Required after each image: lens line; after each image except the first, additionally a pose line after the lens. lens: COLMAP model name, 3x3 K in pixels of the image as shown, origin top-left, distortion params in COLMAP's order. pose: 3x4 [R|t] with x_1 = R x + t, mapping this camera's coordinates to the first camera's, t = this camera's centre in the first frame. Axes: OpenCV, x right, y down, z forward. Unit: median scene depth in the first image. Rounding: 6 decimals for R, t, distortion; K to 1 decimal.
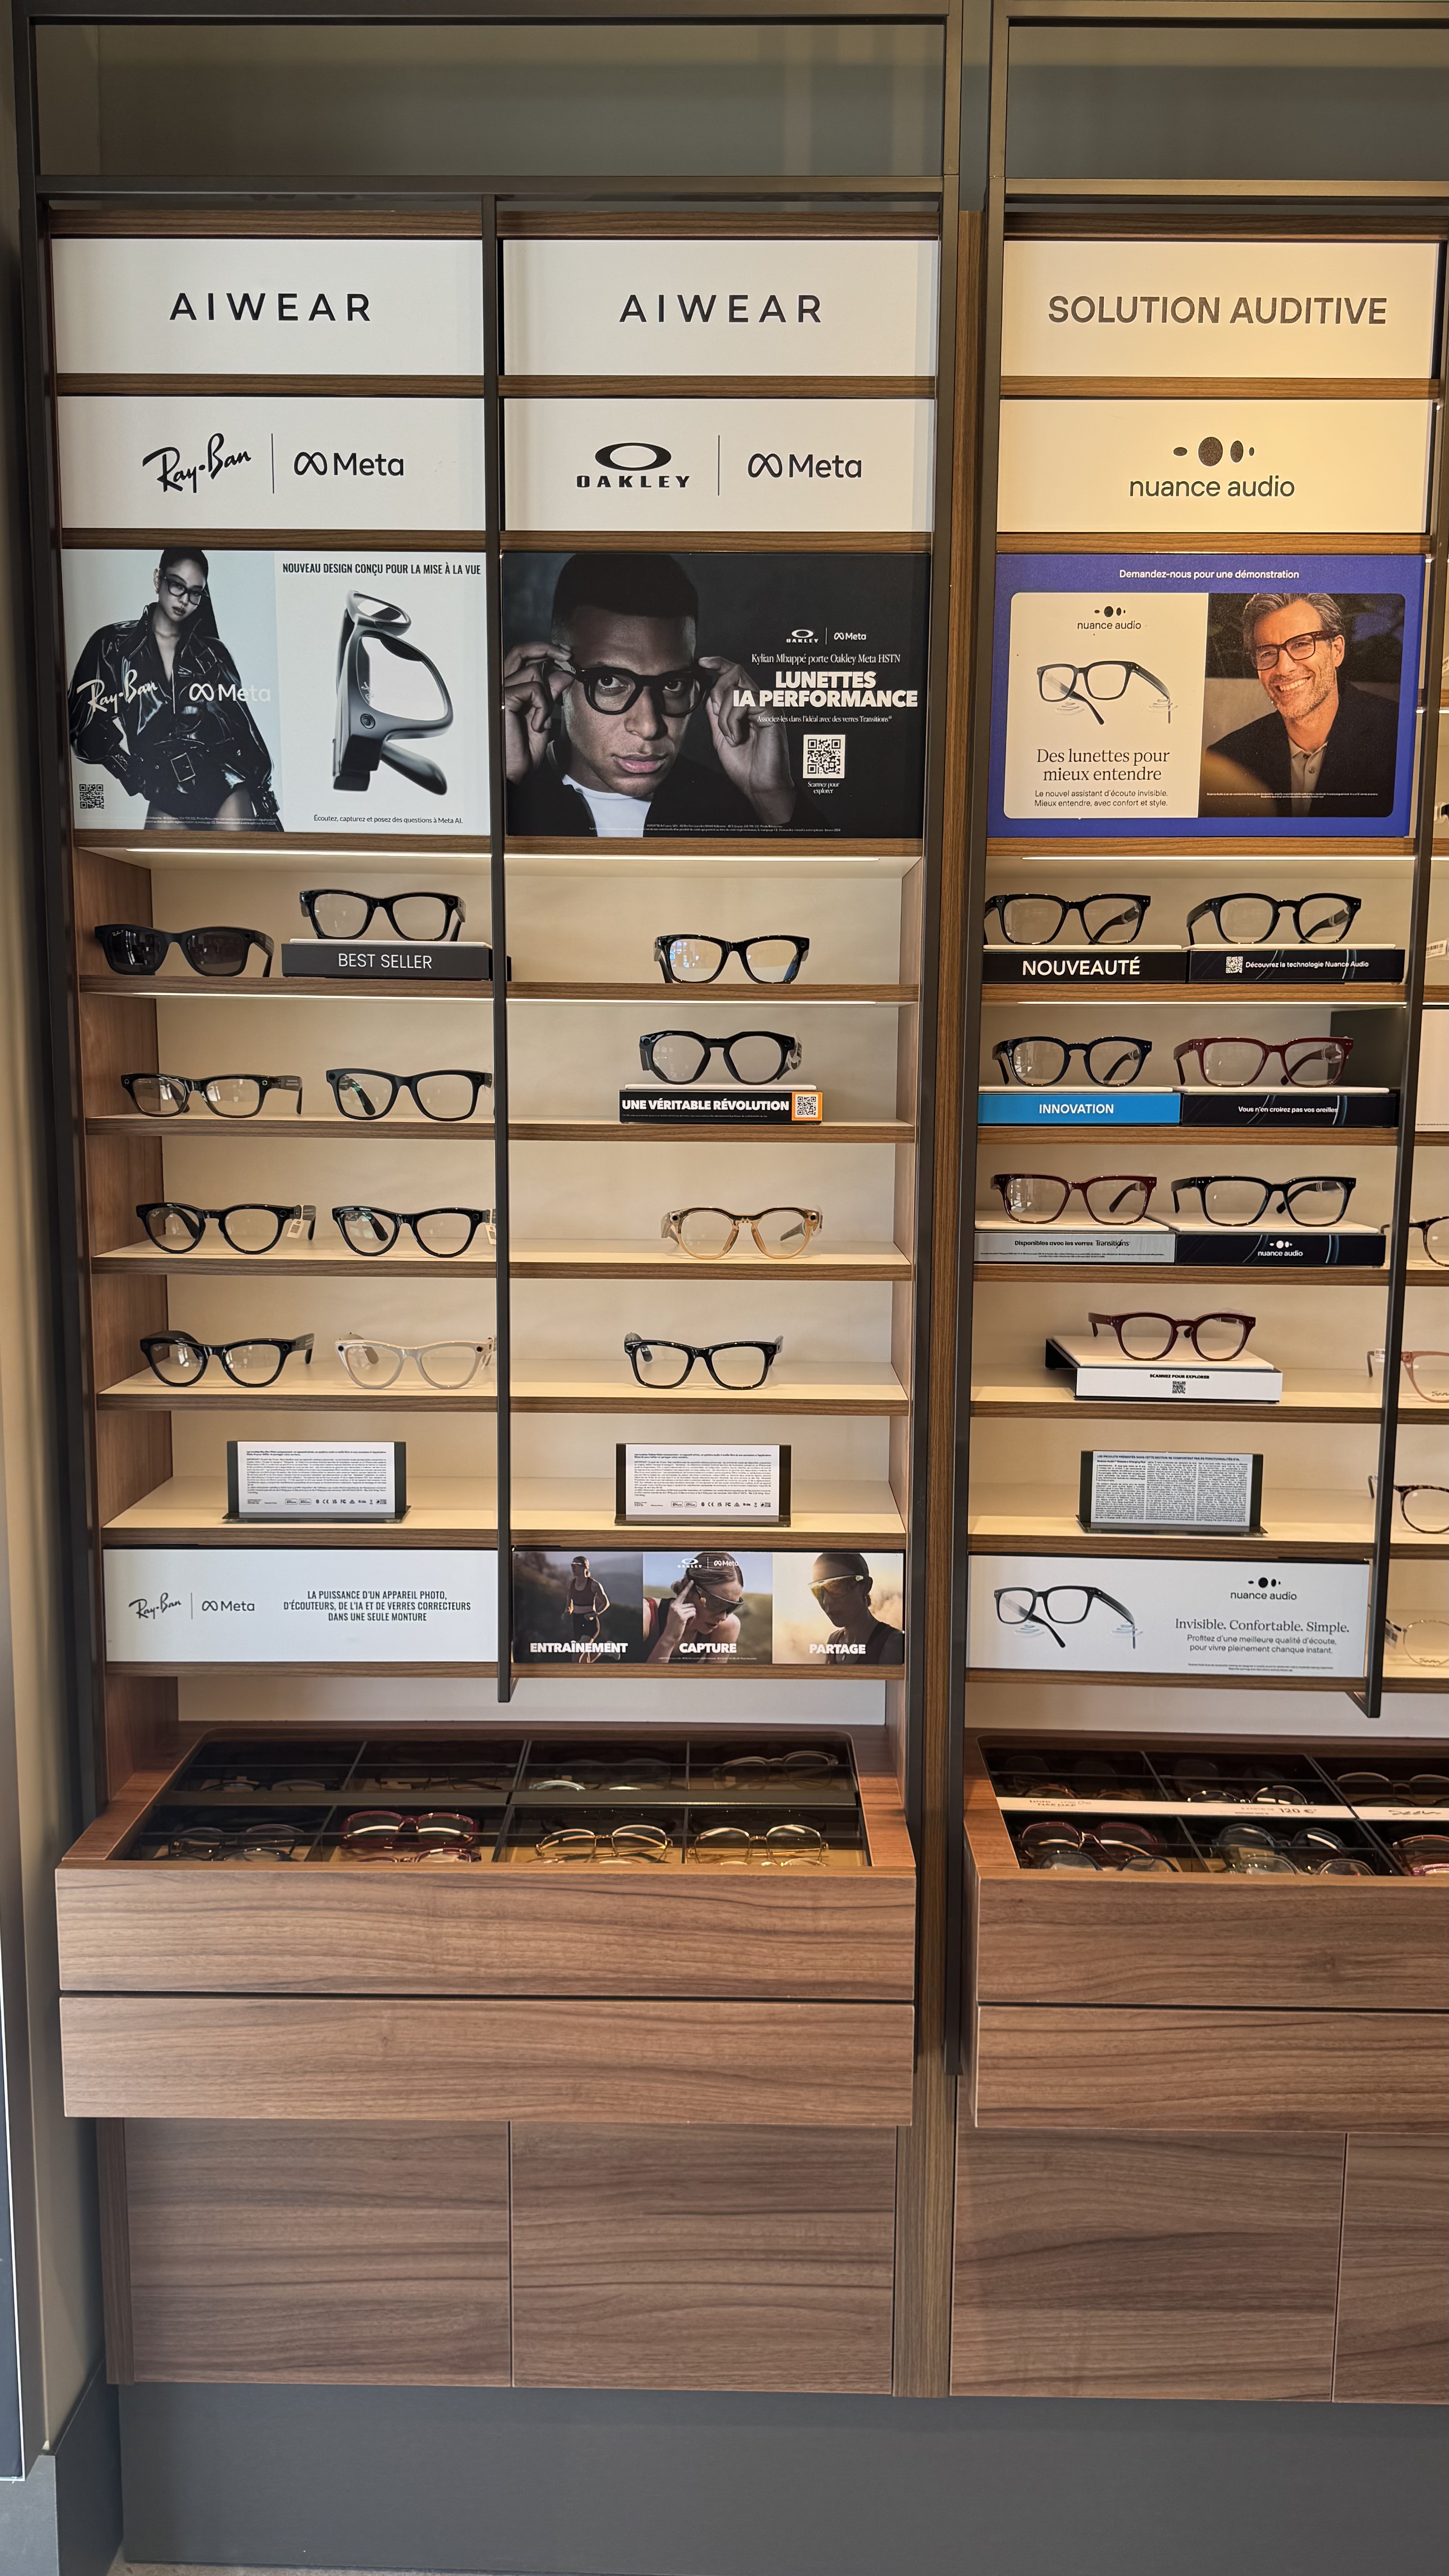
lens RADIAL K [[1866.6, 0, 731.3], [0, 1866.6, 1286.4], [0, 0, 1]] dist [0.014158, 0.002722]
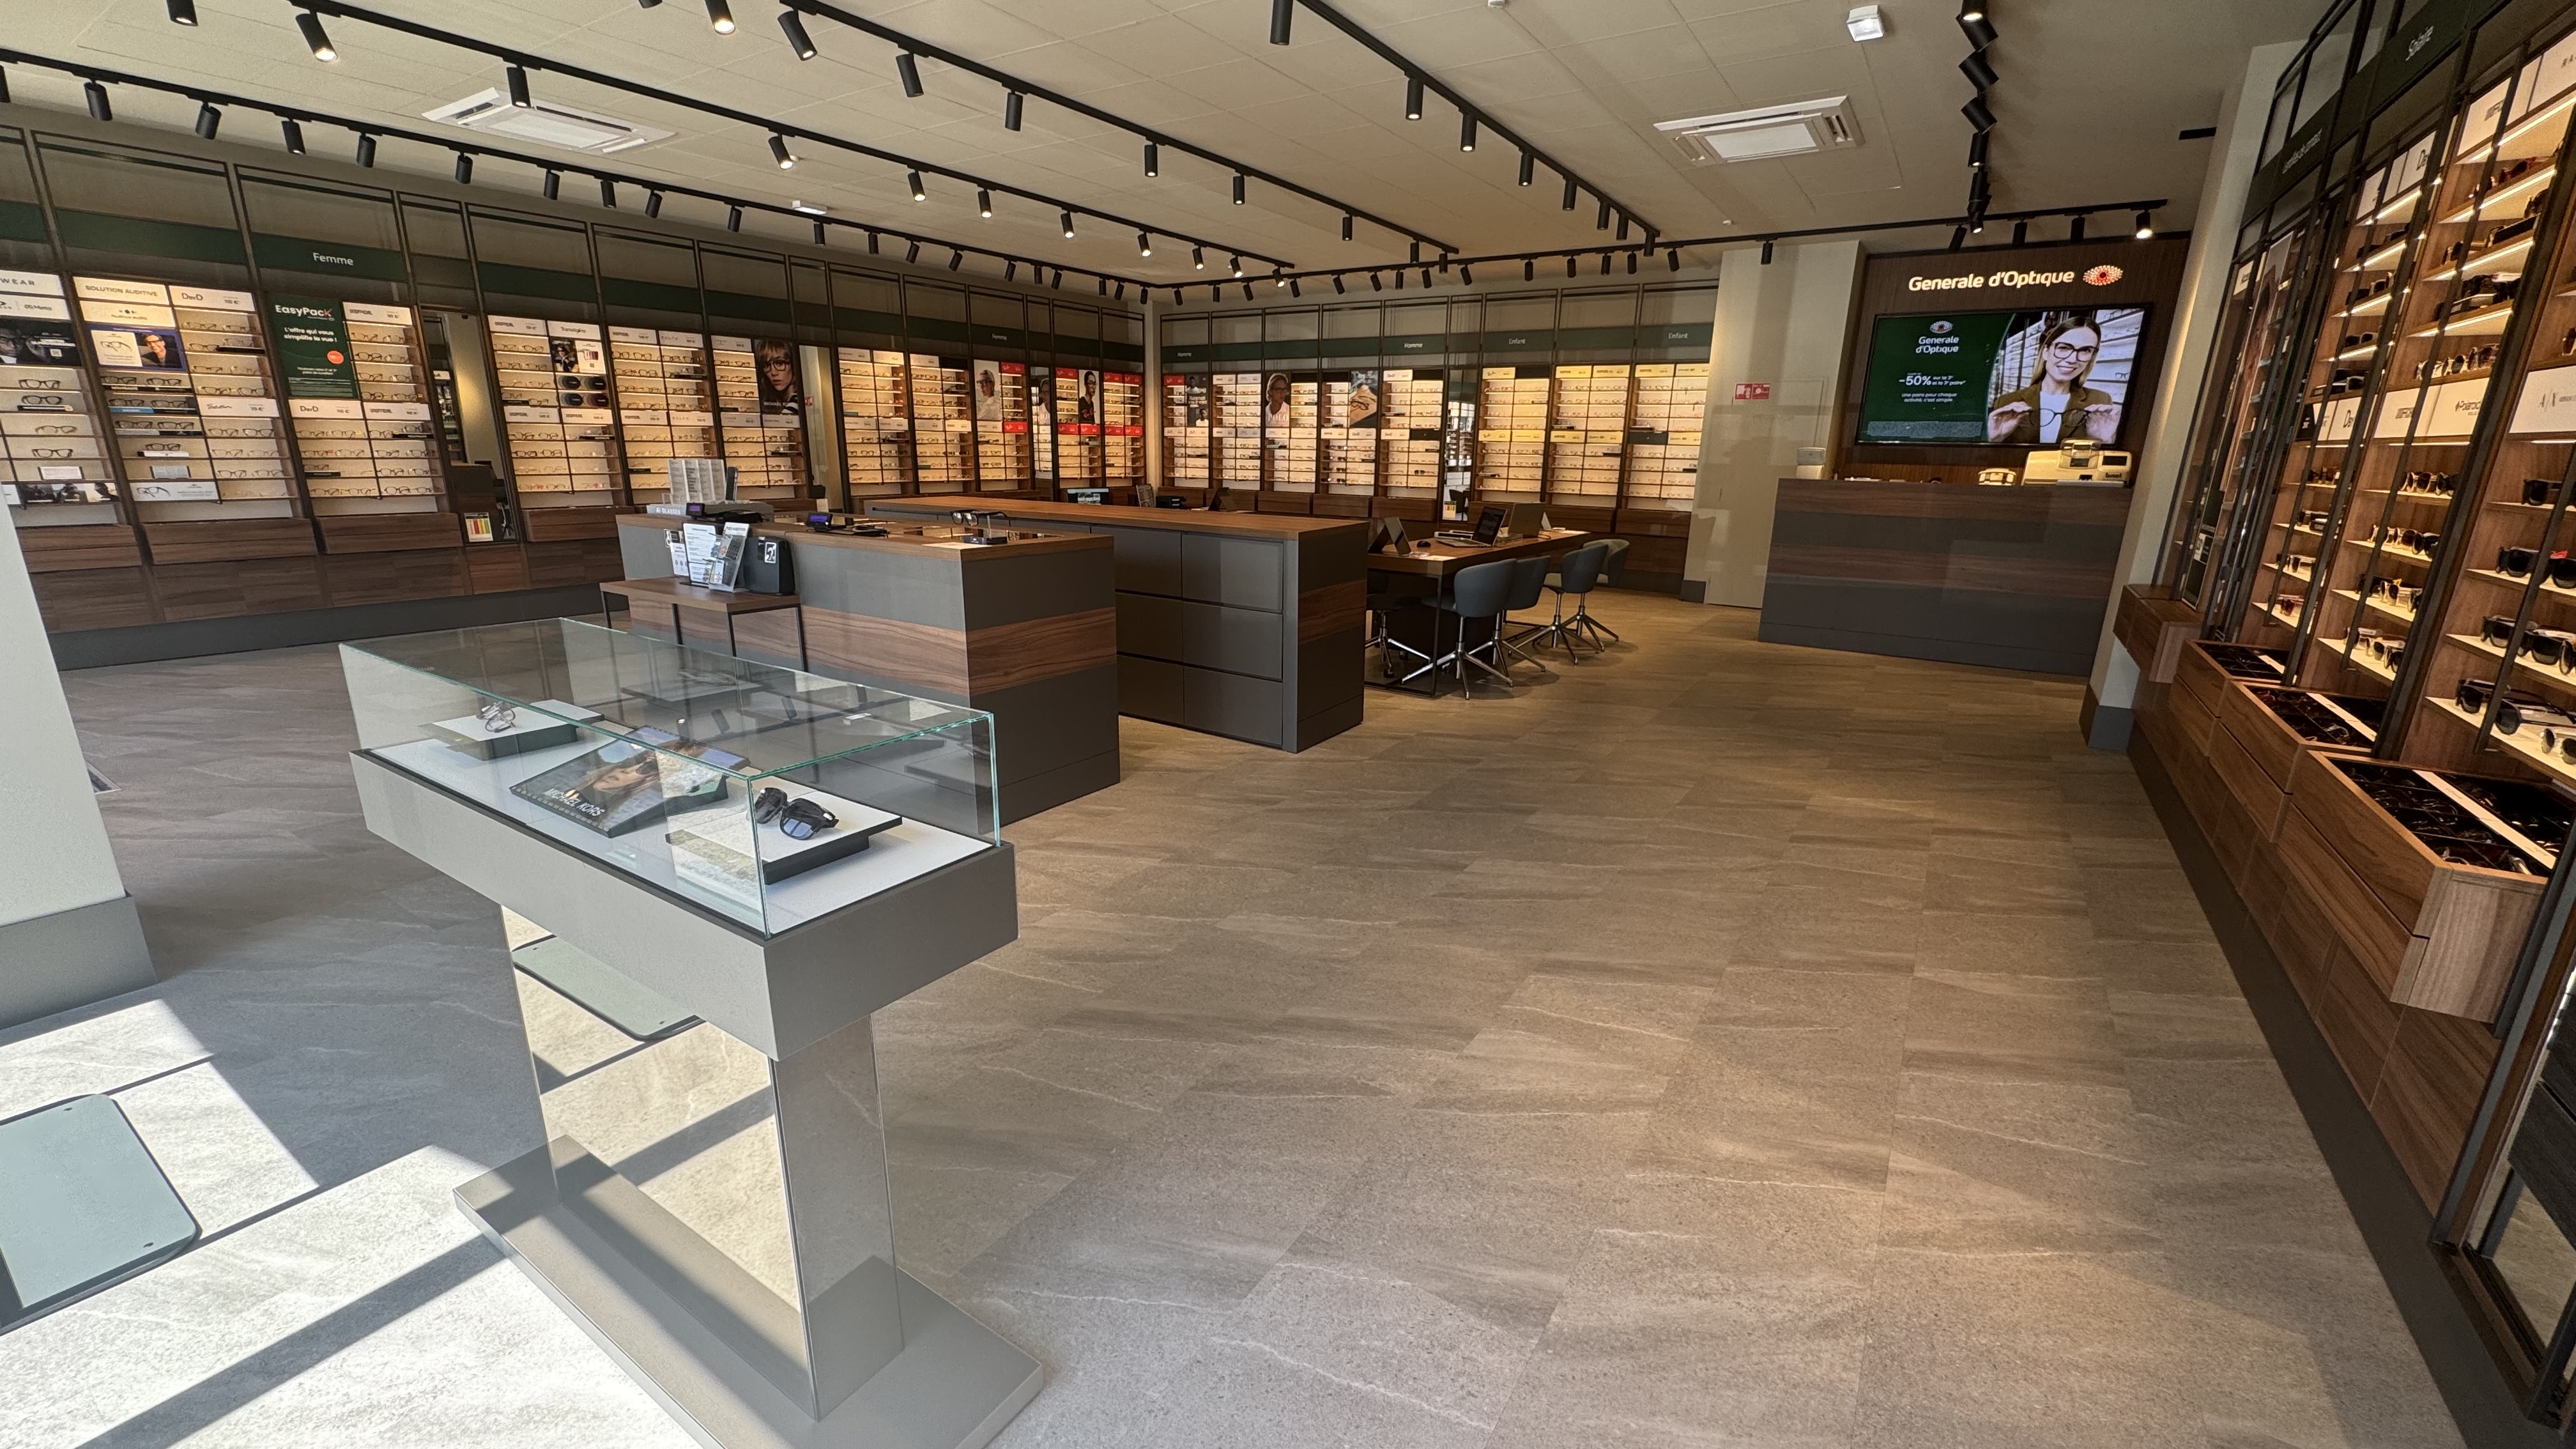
lens RADIAL K [[1026.9, 0, 1268.7], [0, 1026.9, 726.3], [0, 0, 1]] dist [0.006386, 0.000014]
pose [[0.551573, -0.220633, 0.804418, -0.788180], [0.086225, 0.974299, 0.208105, 0.577846], [-0.829658, -0.045424, 0.556421, -4.432170]]
